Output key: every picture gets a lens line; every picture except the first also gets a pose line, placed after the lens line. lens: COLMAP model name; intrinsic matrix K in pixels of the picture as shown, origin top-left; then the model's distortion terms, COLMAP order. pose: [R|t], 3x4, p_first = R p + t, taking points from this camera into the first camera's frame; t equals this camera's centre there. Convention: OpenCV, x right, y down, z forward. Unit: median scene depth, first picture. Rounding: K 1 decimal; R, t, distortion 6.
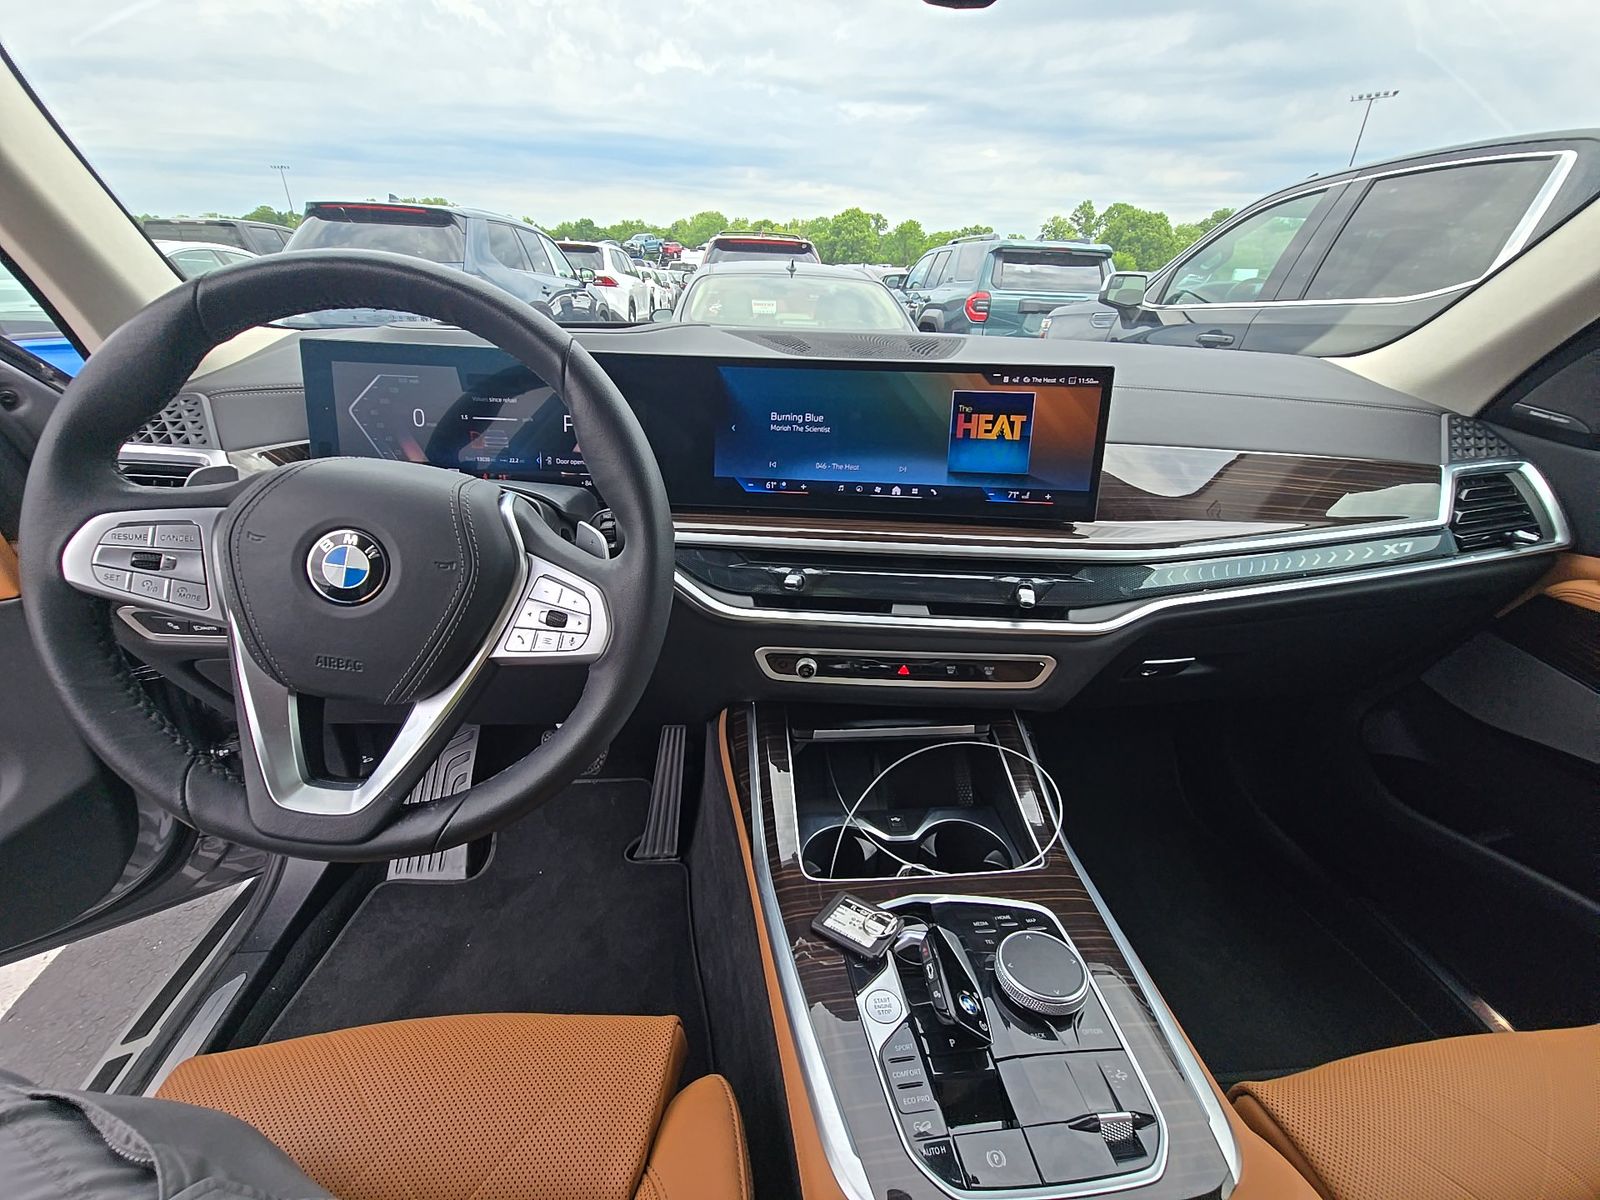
lens RADIAL K [[636.8, 0, 803.6], [0, 636.8, 587.9], [0, 0, 1]] dist [0.004871, 0.000083]
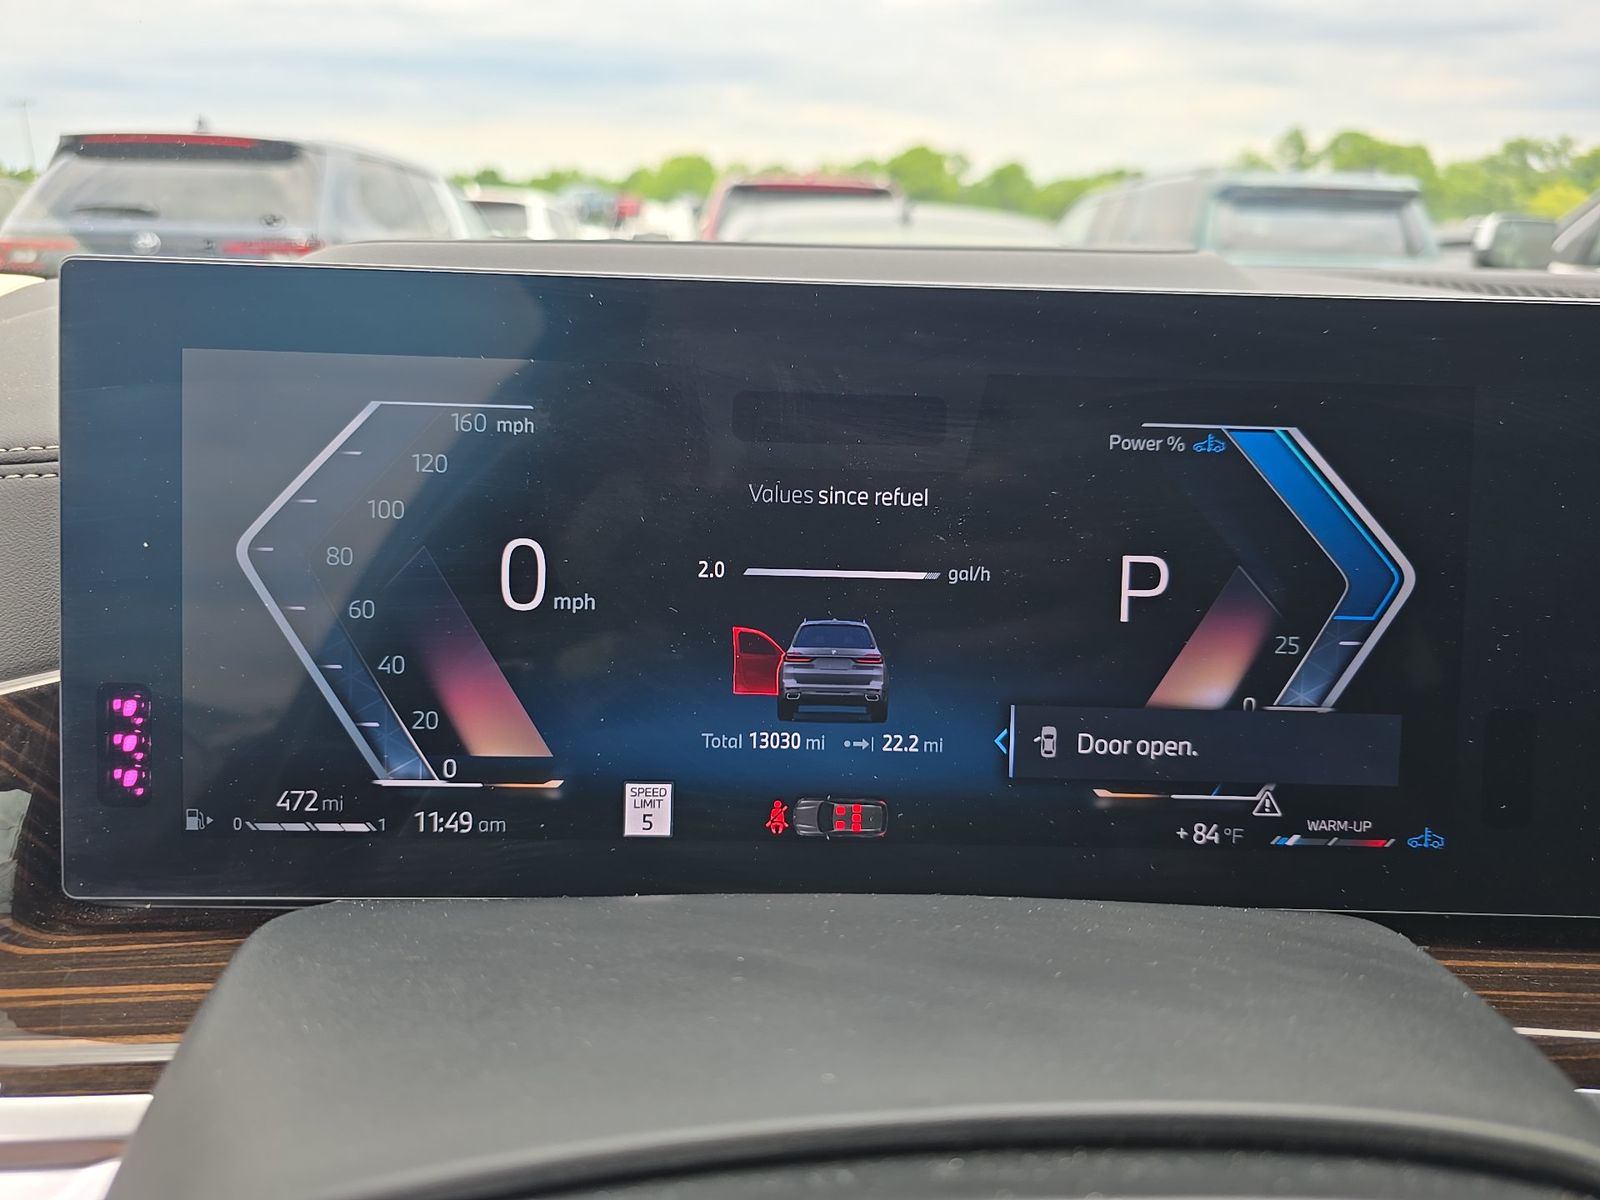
lens RADIAL K [[1074.8, 0, 800.0], [0, 1074.8, 600.0], [0, 0, 1]] dist [0.003336, -0.005311]
pose [[0.999714, -0.008431, -0.022384, -0.492039], [0.005204, 0.990069, -0.140483, -0.200777], [0.023346, 0.140326, 0.989830, 0.610740]]
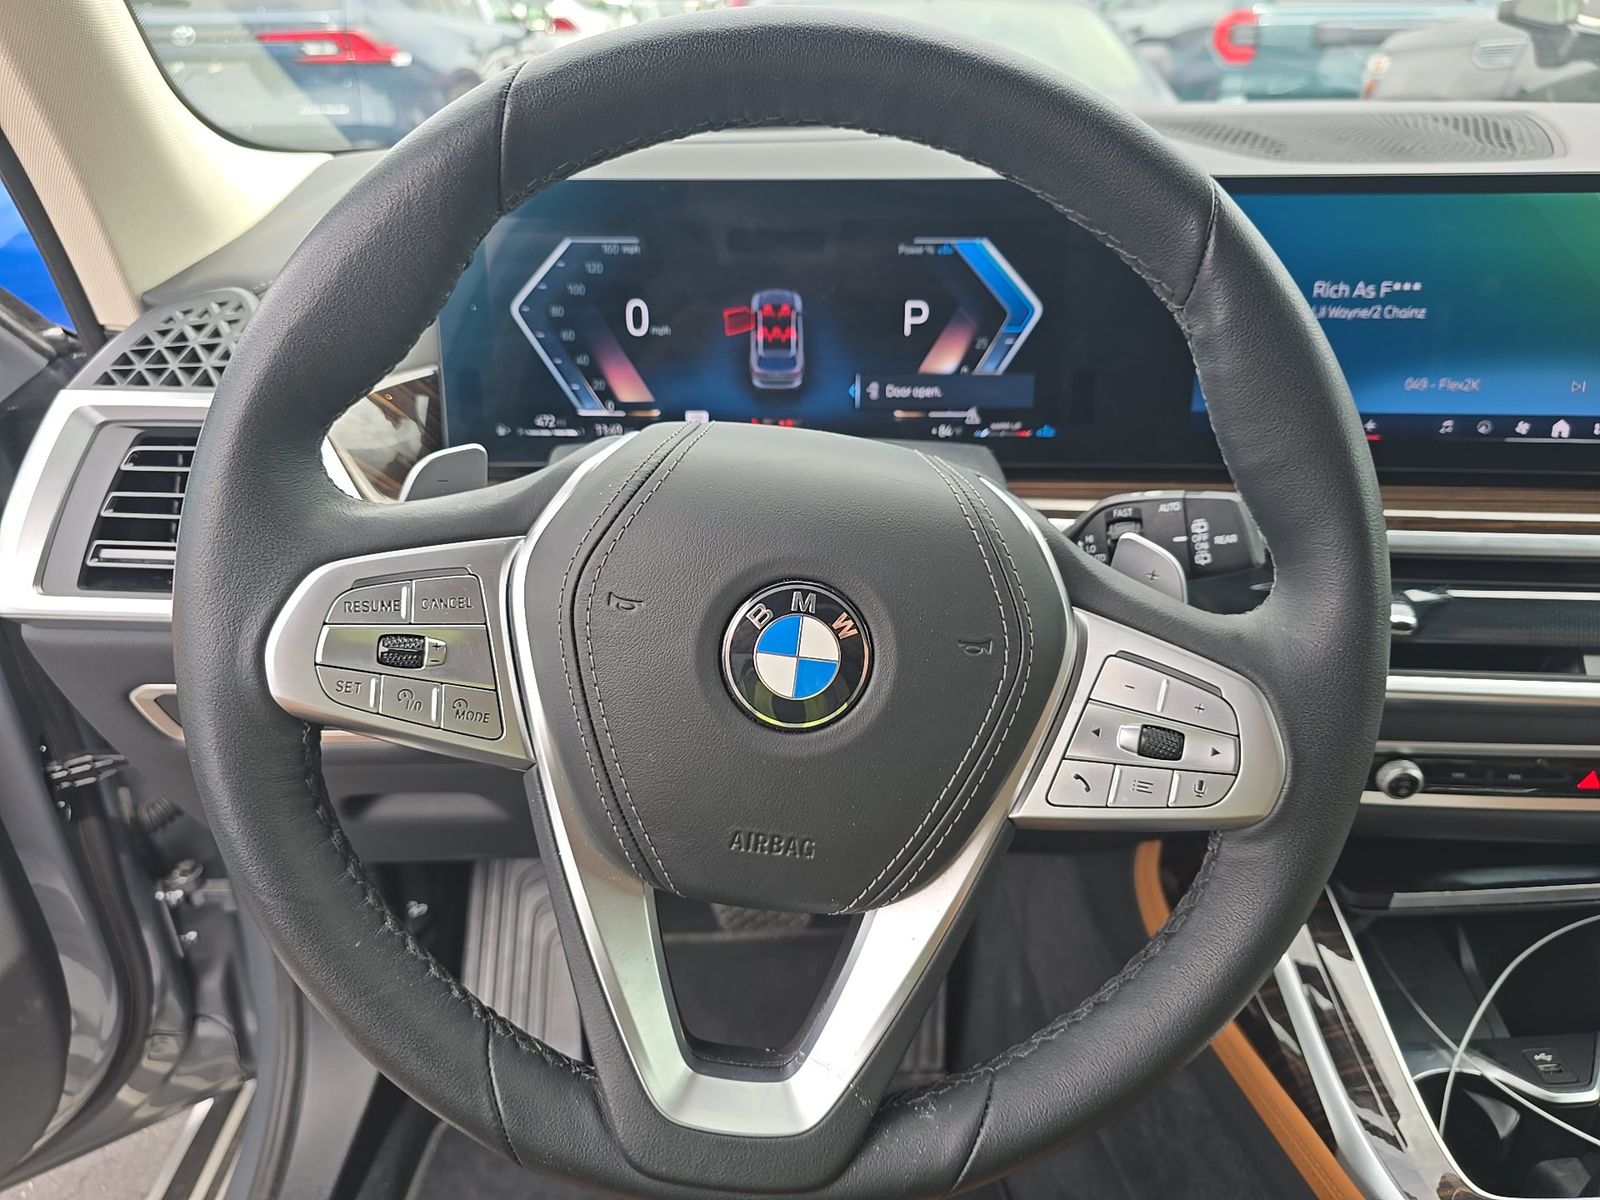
lens RADIAL K [[1074.8, 0, 800.0], [0, 1074.8, 600.0], [0, 0, 1]] dist [0.003336, -0.005311]
pose [[0.998357, -0.021016, -0.053312, -0.425492], [0.023937, 0.998212, 0.054766, -0.078971], [0.052066, -0.055952, 0.997075, 0.105282]]
